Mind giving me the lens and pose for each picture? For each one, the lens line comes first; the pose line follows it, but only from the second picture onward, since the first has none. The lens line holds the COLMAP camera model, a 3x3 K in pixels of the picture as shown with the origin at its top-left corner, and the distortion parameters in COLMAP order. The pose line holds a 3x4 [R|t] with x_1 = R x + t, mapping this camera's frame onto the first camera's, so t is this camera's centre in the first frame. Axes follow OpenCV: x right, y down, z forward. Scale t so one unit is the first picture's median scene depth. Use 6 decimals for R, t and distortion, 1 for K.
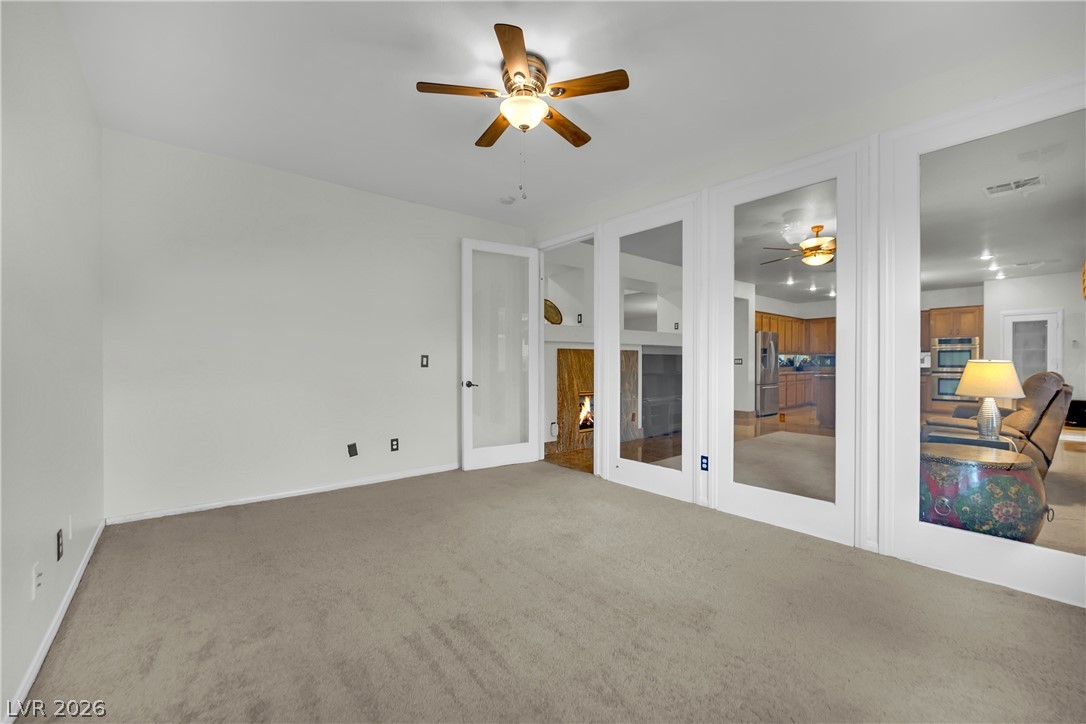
lens RADIAL K [[444.2, 0, 542.4], [0, 444.2, 367.2], [0, 0, 1]] dist [-0.020667, -0.000238]
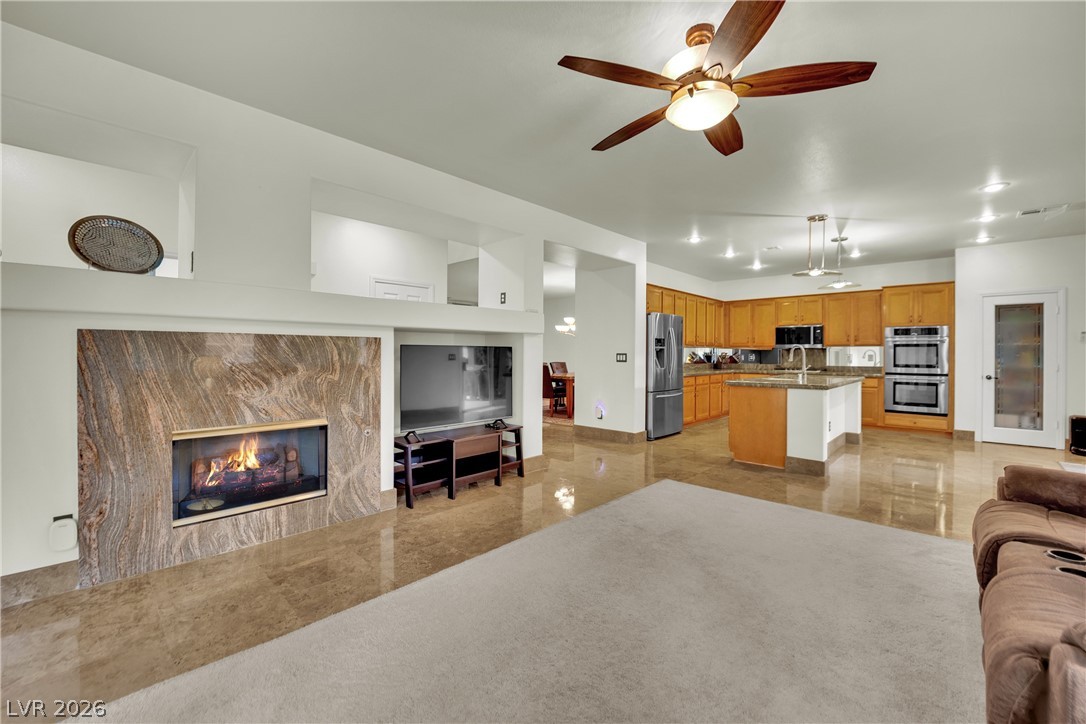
lens RADIAL K [[444.2, 0, 541.5], [0, 444.2, 355.1], [0, 0, 1]] dist [-0.020667, -0.000238]
pose [[0.993716, 0.007236, 0.111698, 0.251178], [-0.006609, 0.999960, -0.005986, -0.012131], [-0.111737, 0.005210, 0.993724, 0.351731]]
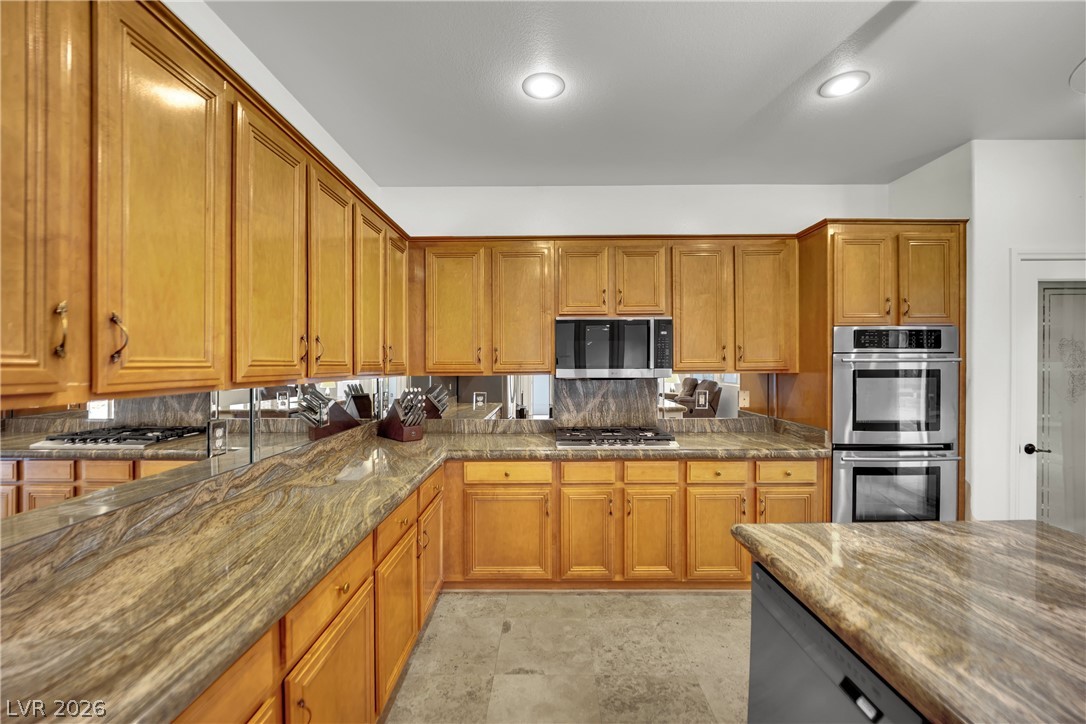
lens RADIAL K [[444.2, 0, 543.1], [0, 444.2, 366.9], [0, 0, 1]] dist [-0.020667, -0.000238]
pose [[0.646928, -0.006064, 0.762527, 0.578351], [0.009548, 0.999954, -0.000148, -0.043473], [-0.762491, 0.007376, 0.646957, 0.996560]]
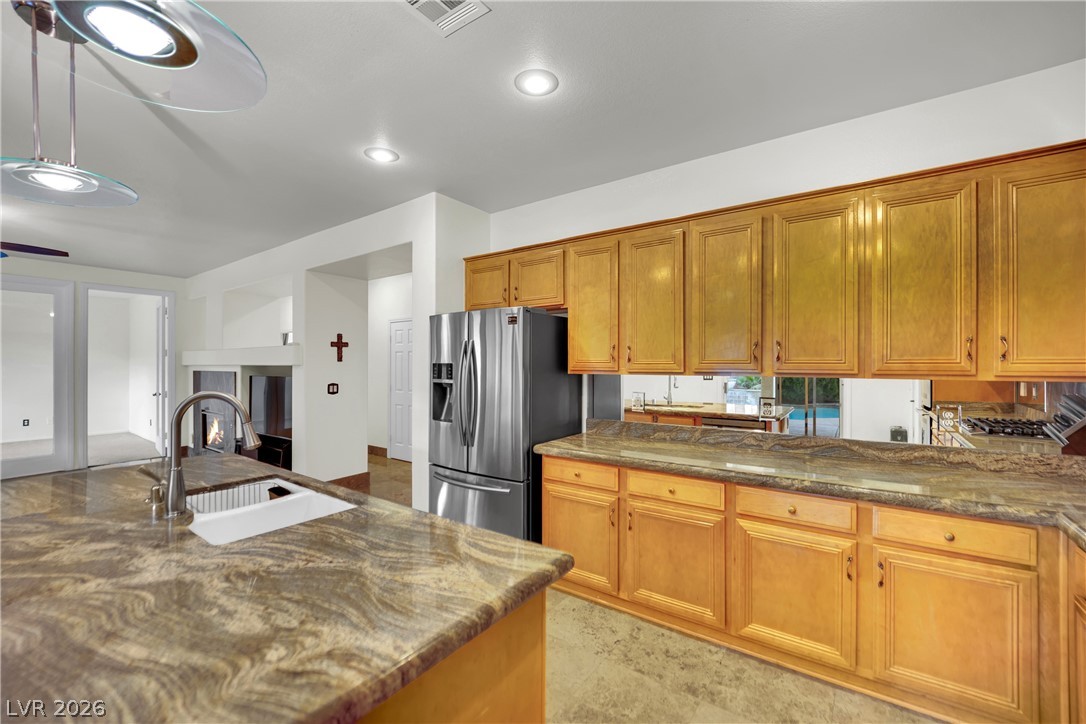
lens RADIAL K [[444.2, 0, 541.7], [0, 444.2, 364.8], [0, 0, 1]] dist [-0.020667, -0.000238]
pose [[0.246751, 0.006332, -0.969058, 0.871803], [-0.008963, 0.999951, 0.004251, -0.044125], [0.969037, 0.007636, 0.246796, 1.002923]]
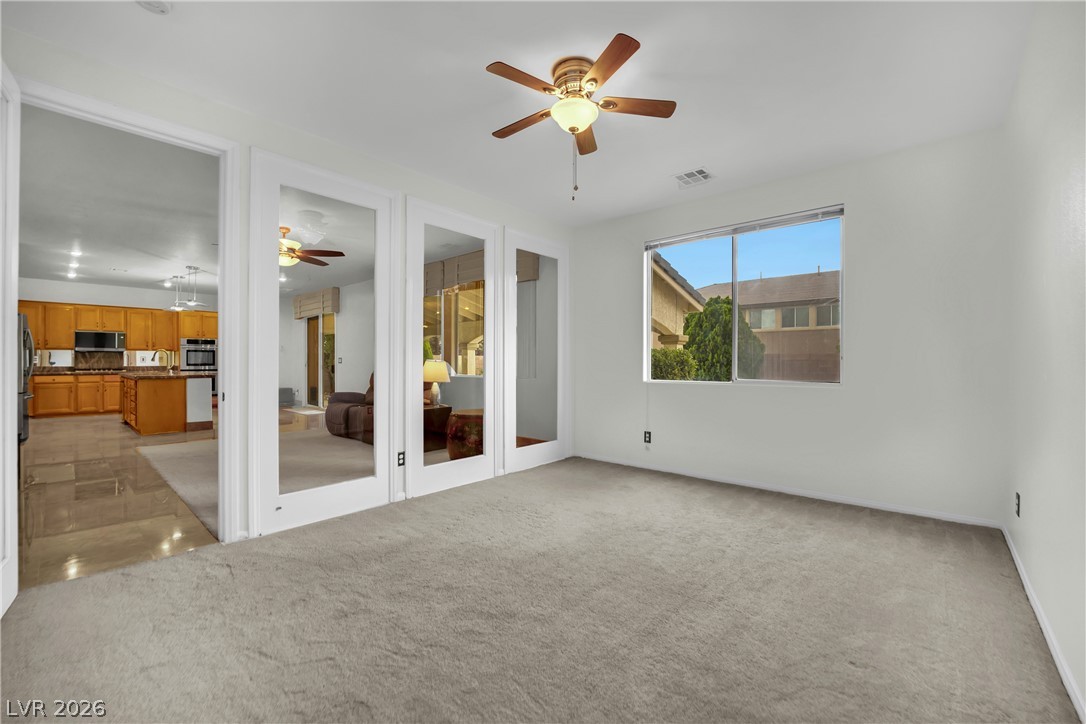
lens RADIAL K [[444.2, 0, 543.6], [0, 444.2, 363.1], [0, 0, 1]] dist [-0.020667, -0.000238]
pose [[-0.147660, -0.001137, 0.989038, -0.272016], [0.006577, 0.999976, 0.002131, -0.003051], [-0.989016, 0.006820, -0.147649, 0.314779]]
